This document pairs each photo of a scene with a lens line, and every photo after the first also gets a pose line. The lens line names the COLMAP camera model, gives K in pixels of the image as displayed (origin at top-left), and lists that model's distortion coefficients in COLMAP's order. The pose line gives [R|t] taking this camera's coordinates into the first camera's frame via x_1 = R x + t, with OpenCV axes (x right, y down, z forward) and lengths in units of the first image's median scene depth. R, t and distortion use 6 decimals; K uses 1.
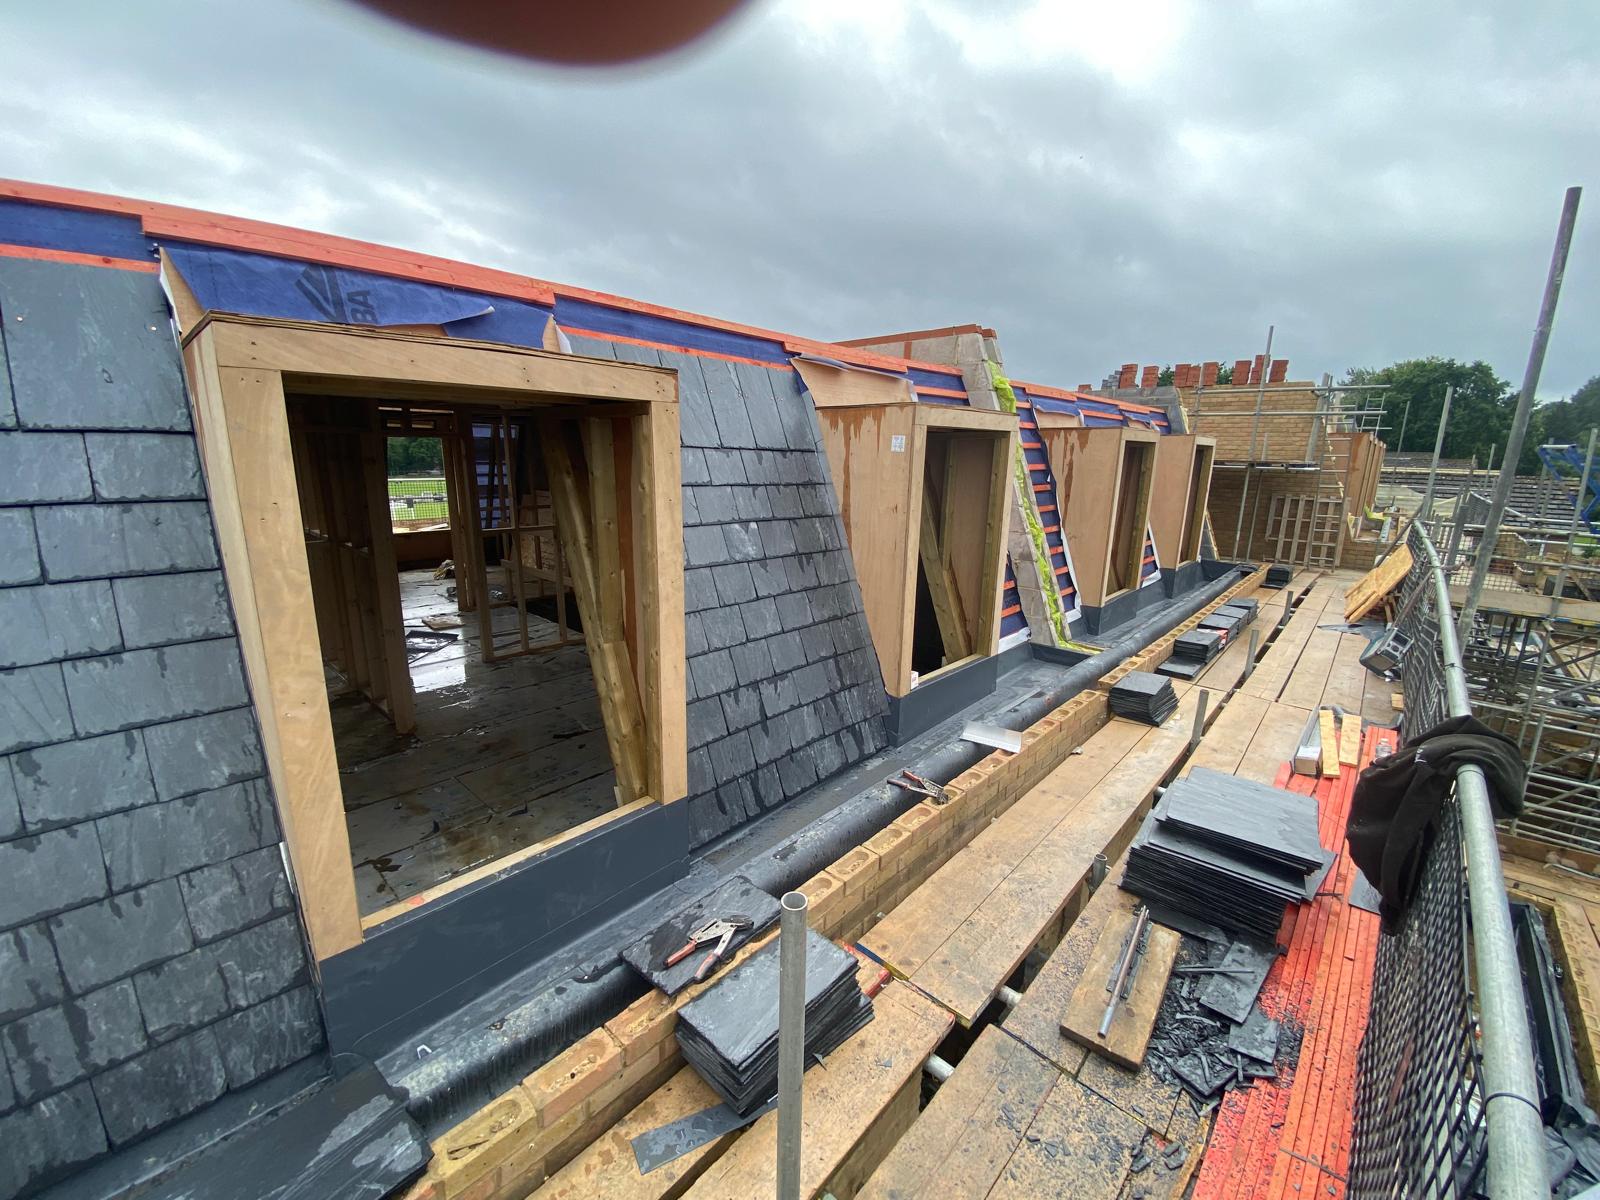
lens RADIAL K [[652.0, 0, 800.0], [0, 652.0, 600.0], [0, 0, 1]] dist [0.048967, -0.044424]
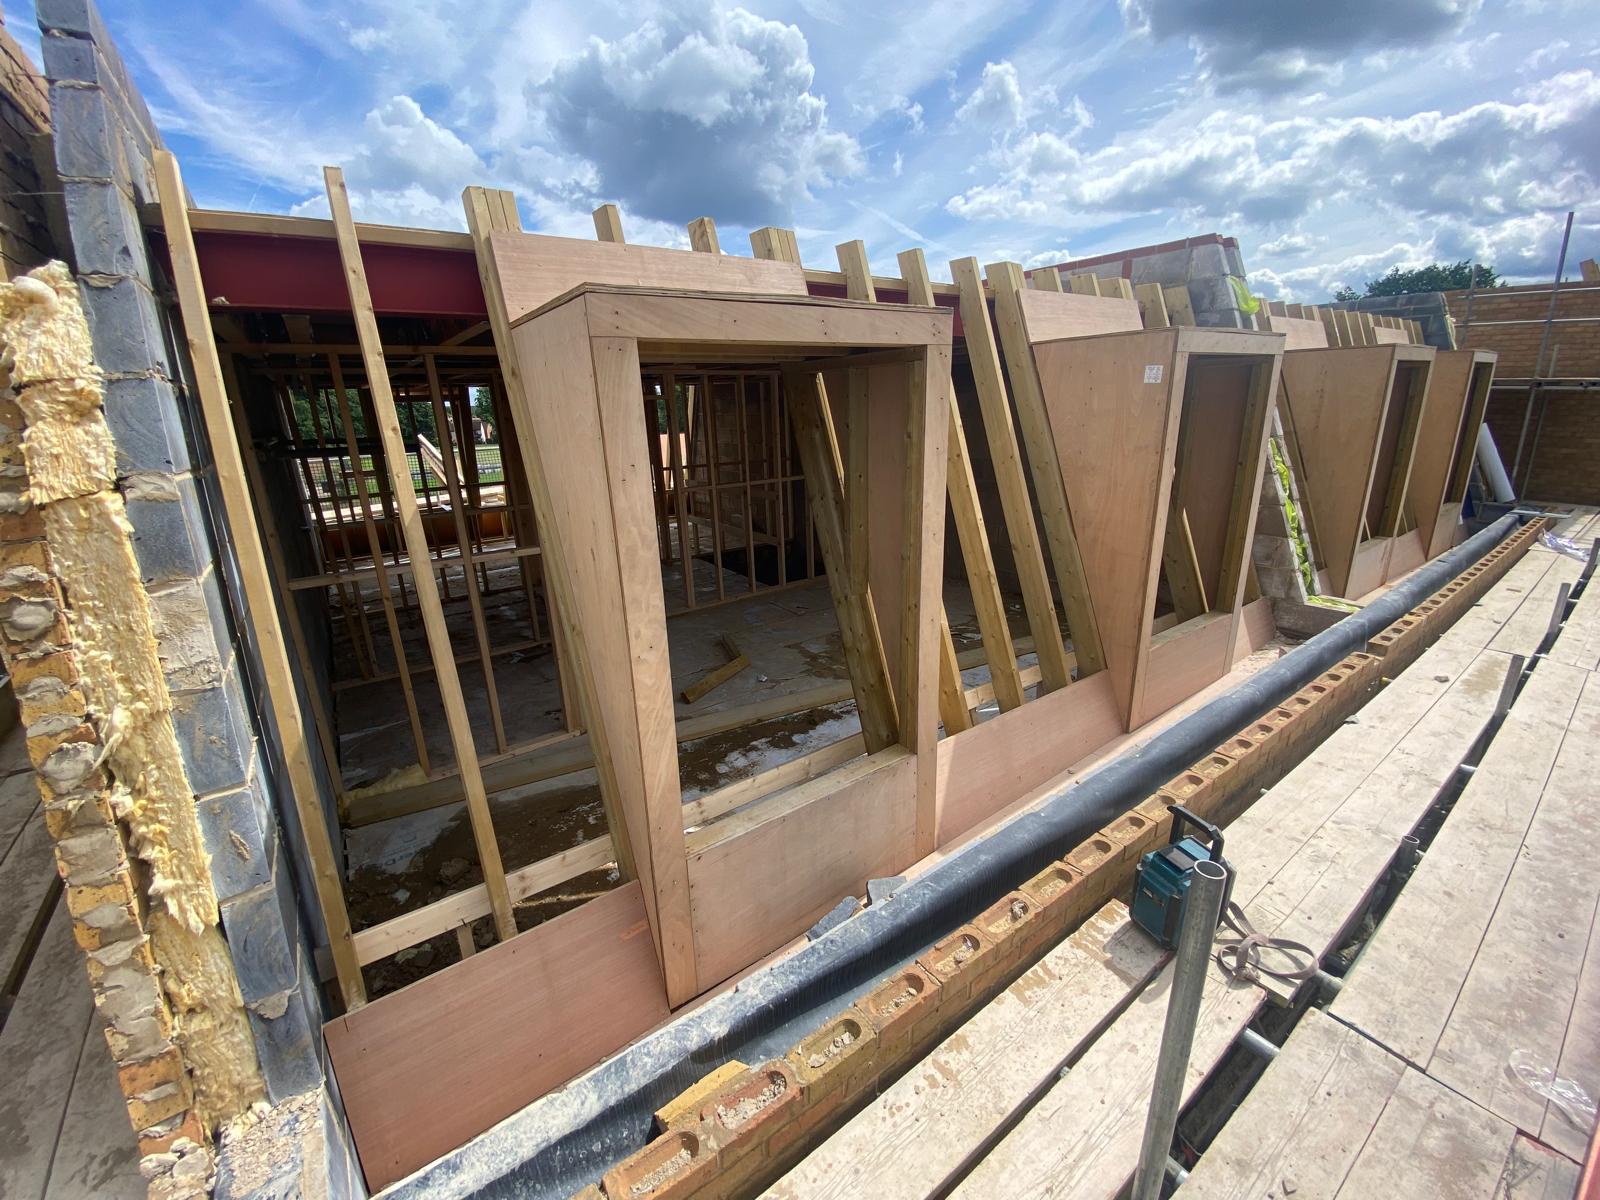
lens RADIAL K [[655.3, 0, 804.3], [0, 655.3, 601.0], [0, 0, 1]] dist [0.011926, -0.018308]
pose [[0.976751, 0.012274, -0.214026, -0.113359], [0.004486, 0.996971, 0.077647, -0.002442], [0.214331, -0.076802, 0.973737, -0.003506]]
